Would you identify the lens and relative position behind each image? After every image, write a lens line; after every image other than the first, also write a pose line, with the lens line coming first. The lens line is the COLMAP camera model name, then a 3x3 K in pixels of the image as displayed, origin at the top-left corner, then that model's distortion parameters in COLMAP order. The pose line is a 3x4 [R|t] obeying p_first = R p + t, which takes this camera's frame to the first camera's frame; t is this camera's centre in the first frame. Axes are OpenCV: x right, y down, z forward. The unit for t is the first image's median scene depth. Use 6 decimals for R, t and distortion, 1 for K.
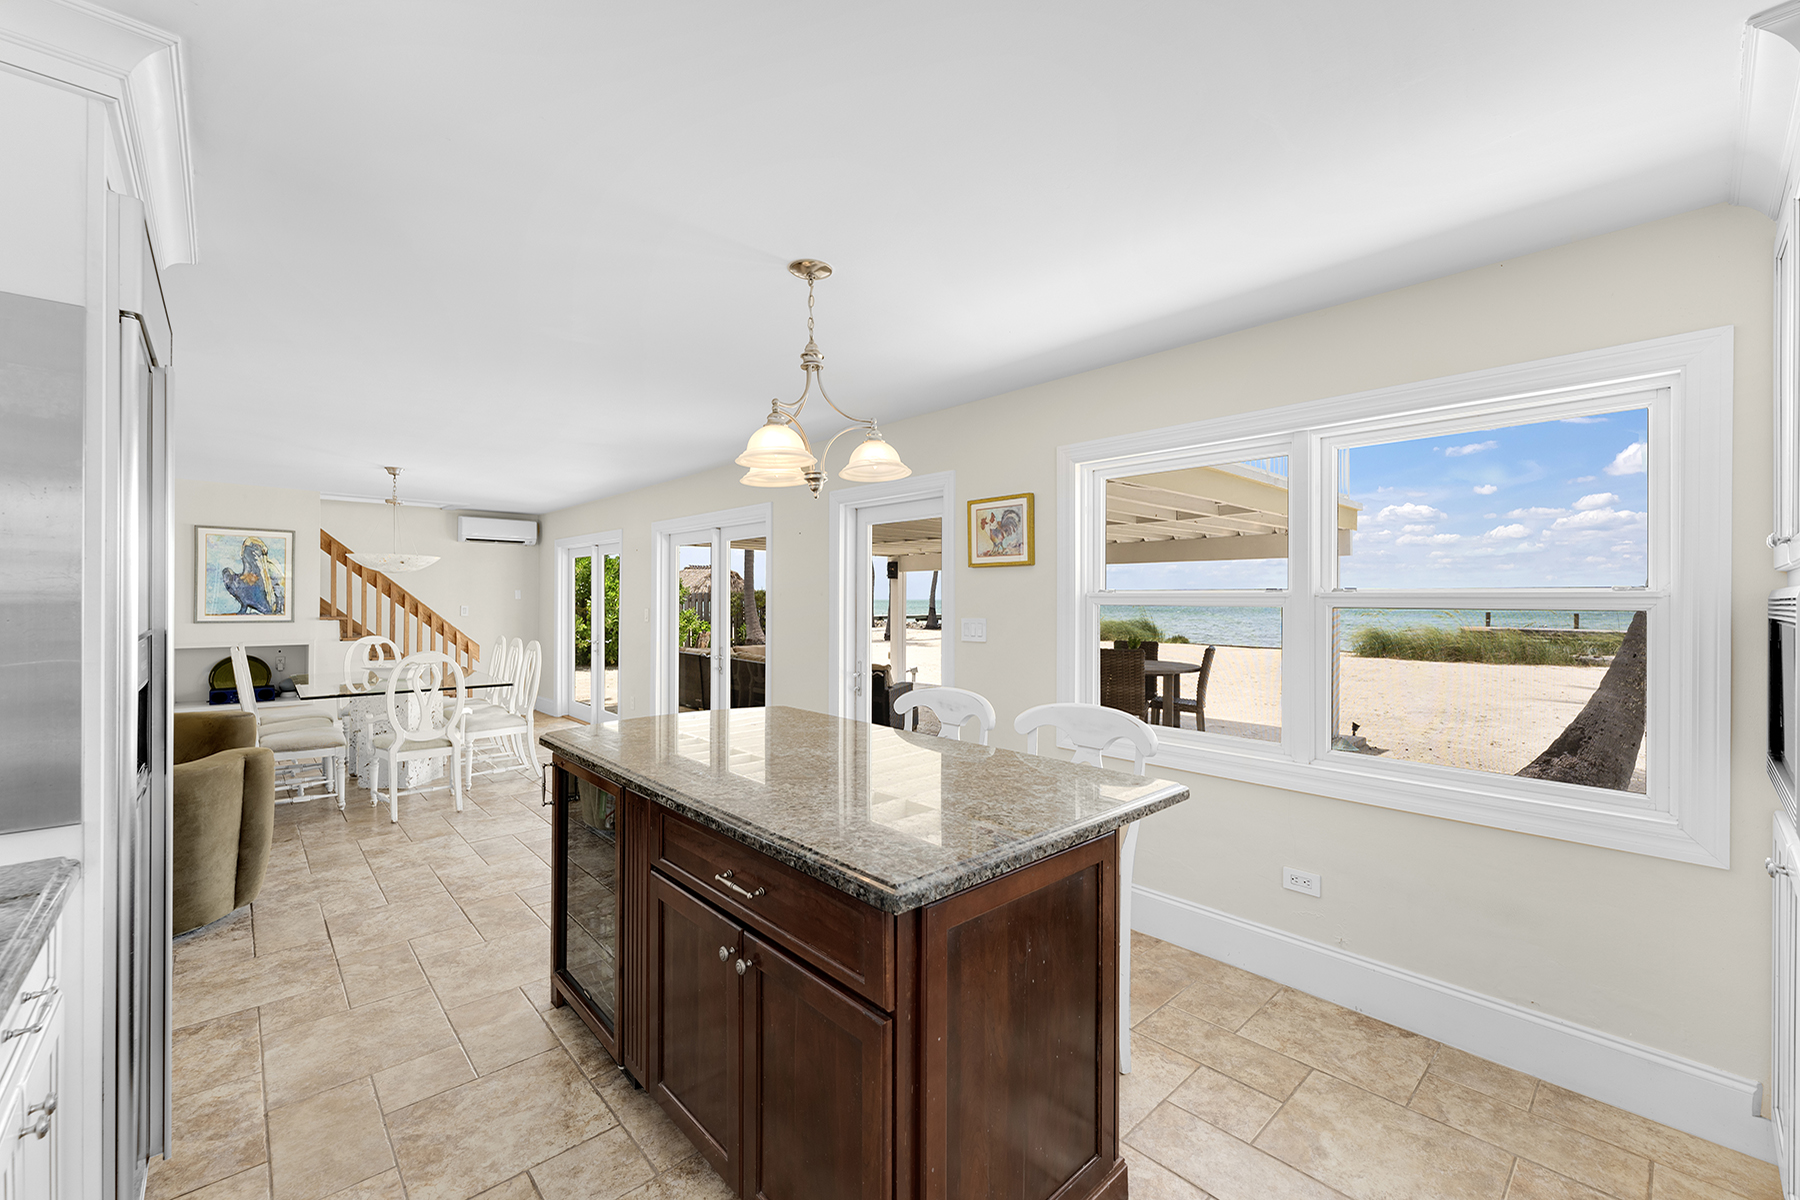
lens RADIAL K [[743.0, 0, 901.3], [0, 743.0, 594.1], [0, 0, 1]] dist [-0.004864, 0.001840]
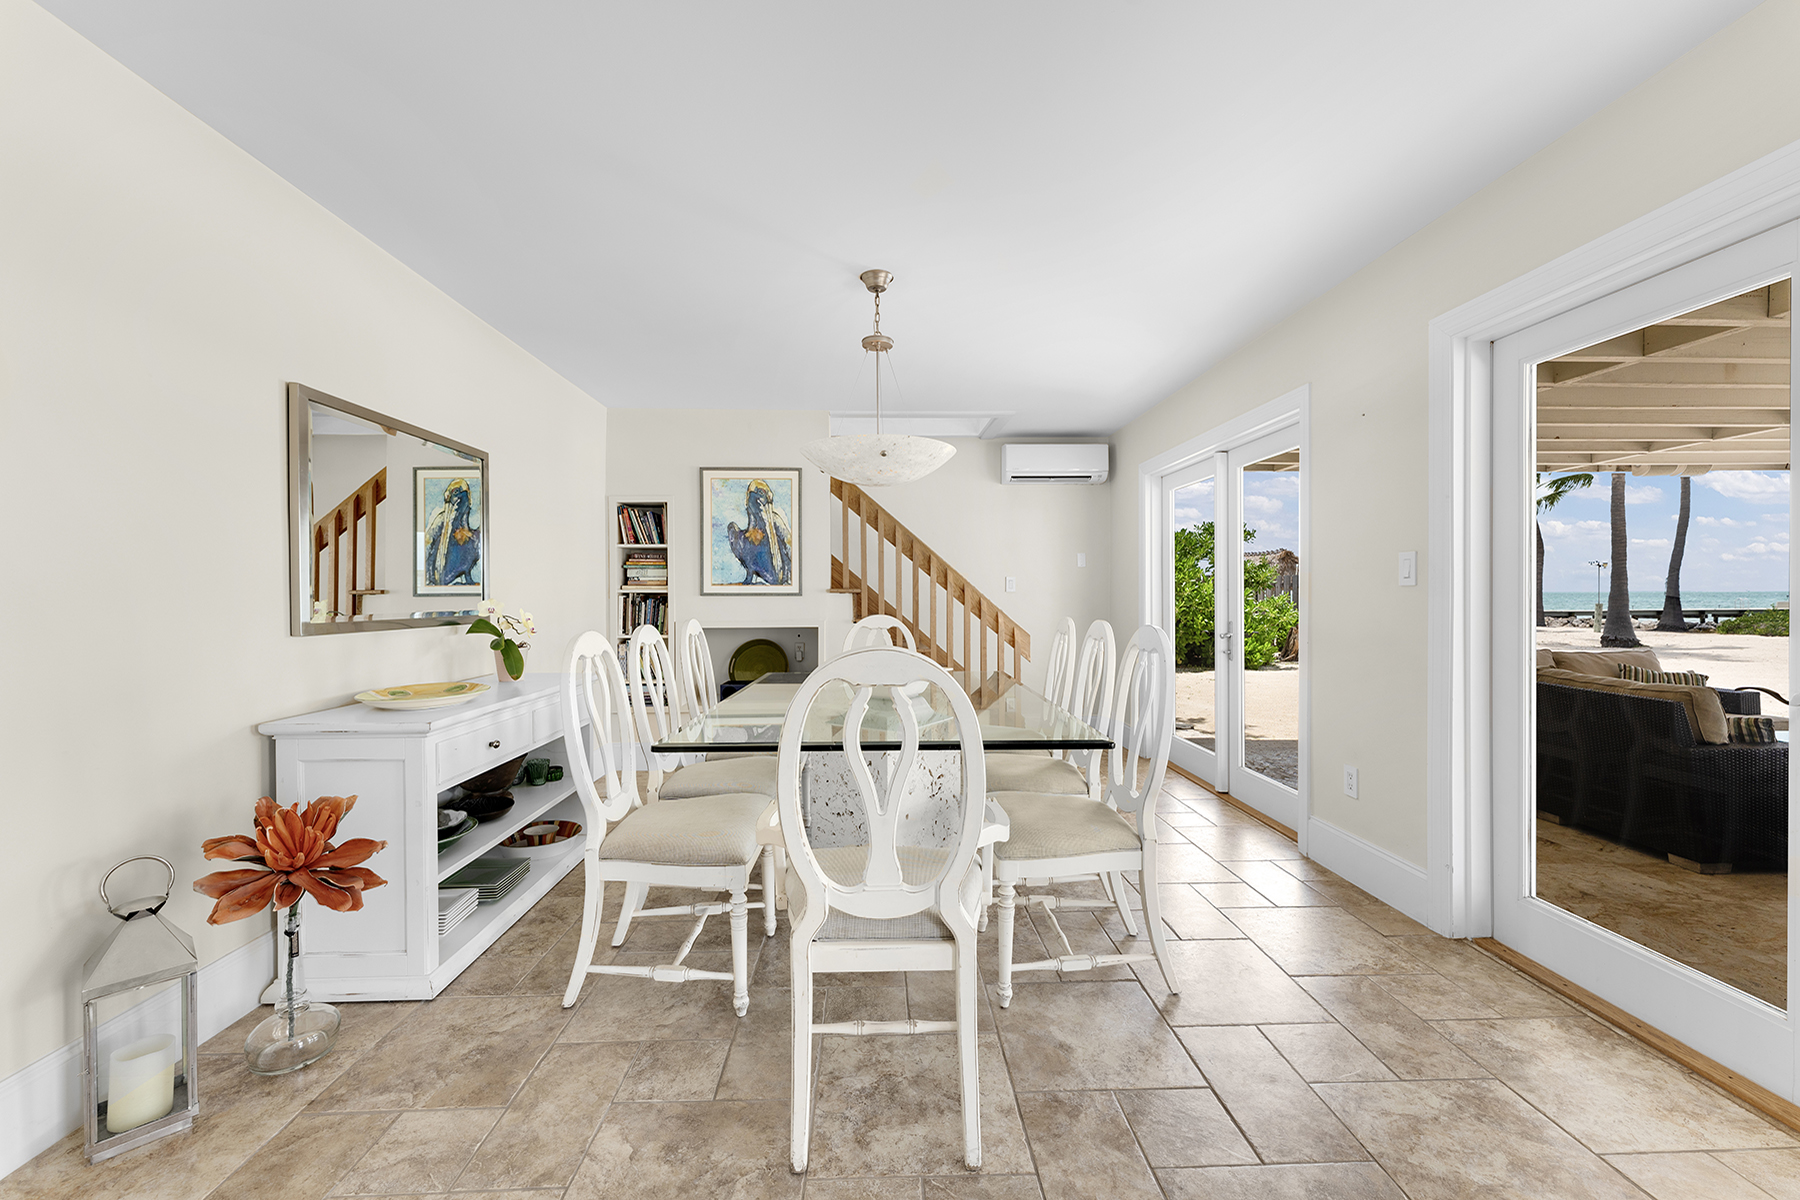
lens RADIAL K [[720.1, 0, 900.9], [0, 720.1, 596.9], [0, 0, 1]] dist [-0.005442, 0.000995]
pose [[0.766686, -0.002353, -0.642018, -0.295807], [0.008565, 0.999942, 0.006564, 0.035651], [0.641965, -0.010532, 0.766661, 0.524879]]
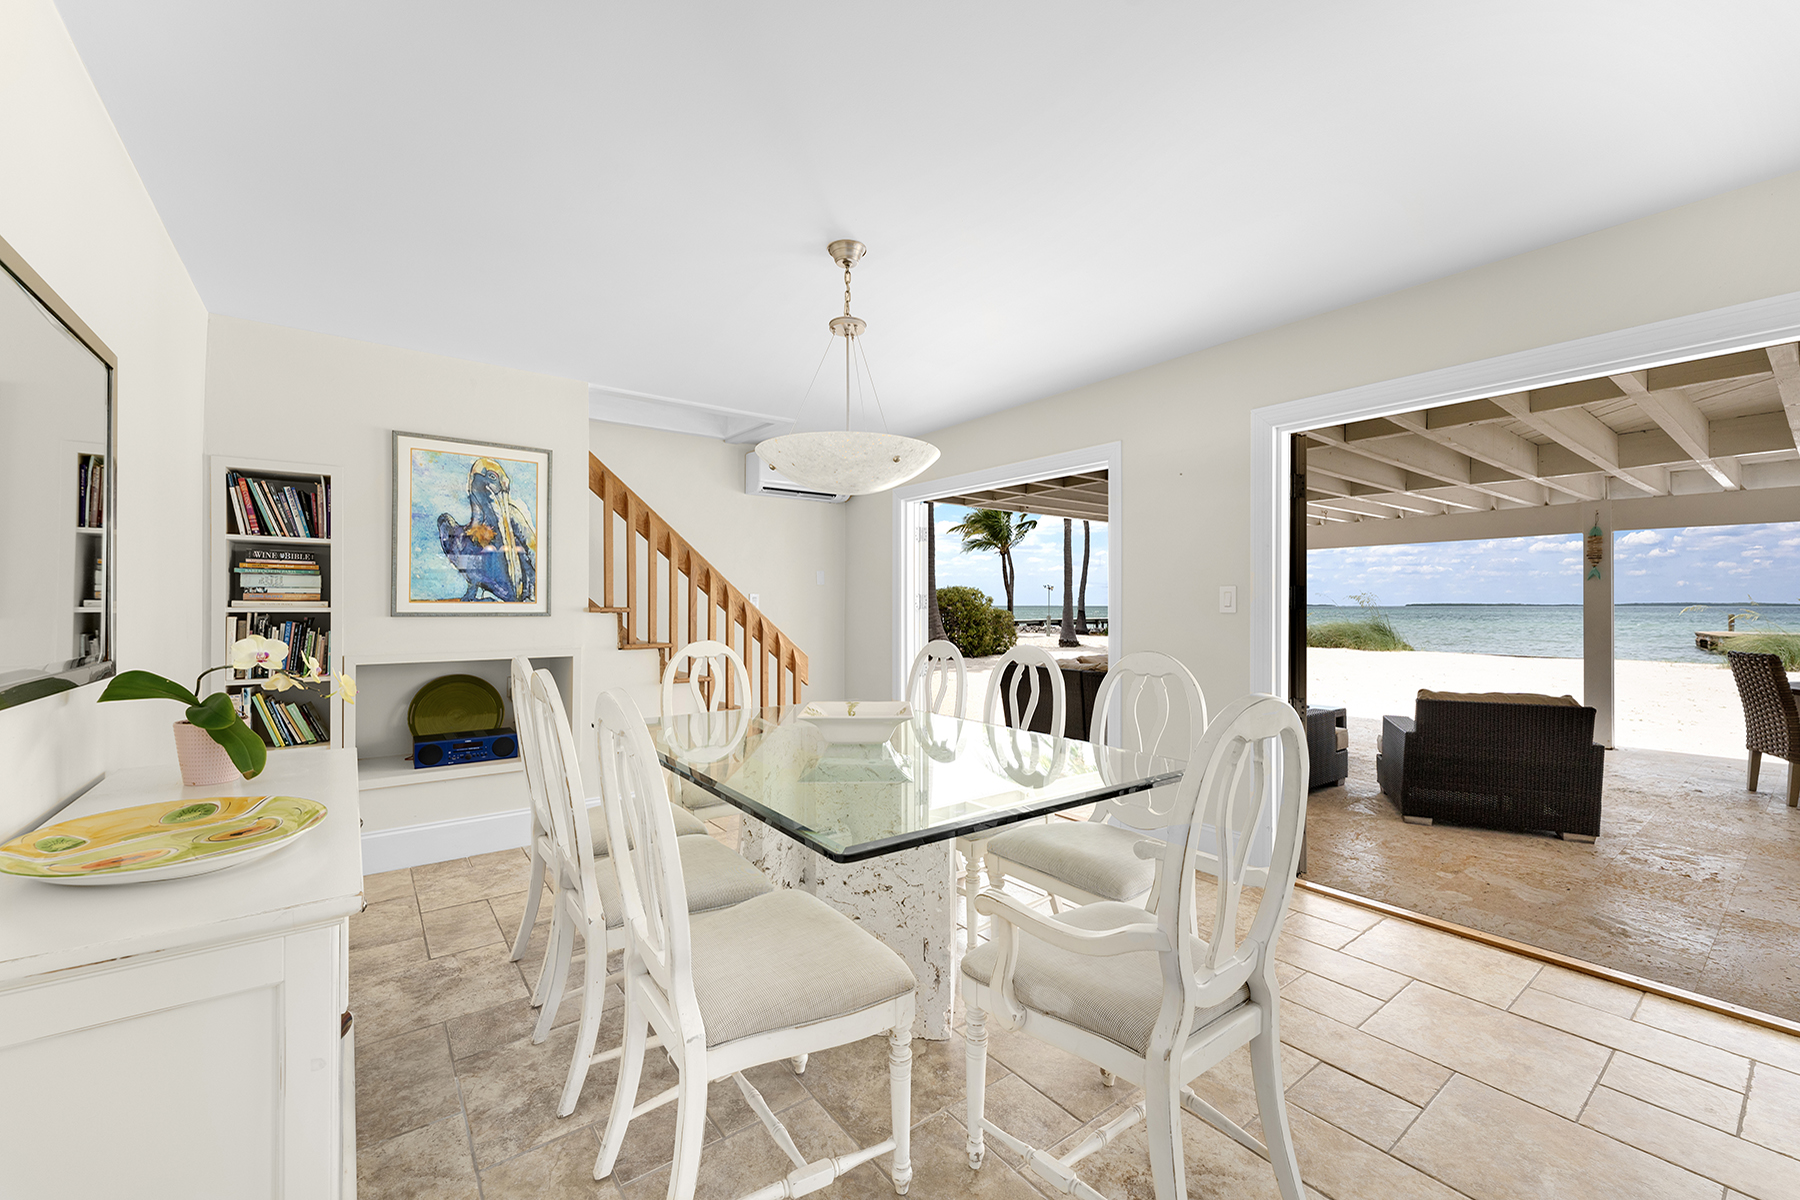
lens RADIAL K [[720.1, 0, 902.3], [0, 720.1, 604.4], [0, 0, 1]] dist [-0.005442, 0.000995]
pose [[0.996158, 0.002150, -0.087546, -0.510548], [-0.001779, 0.999989, 0.004309, 0.026540], [0.087554, -0.004137, 0.996151, 0.487339]]
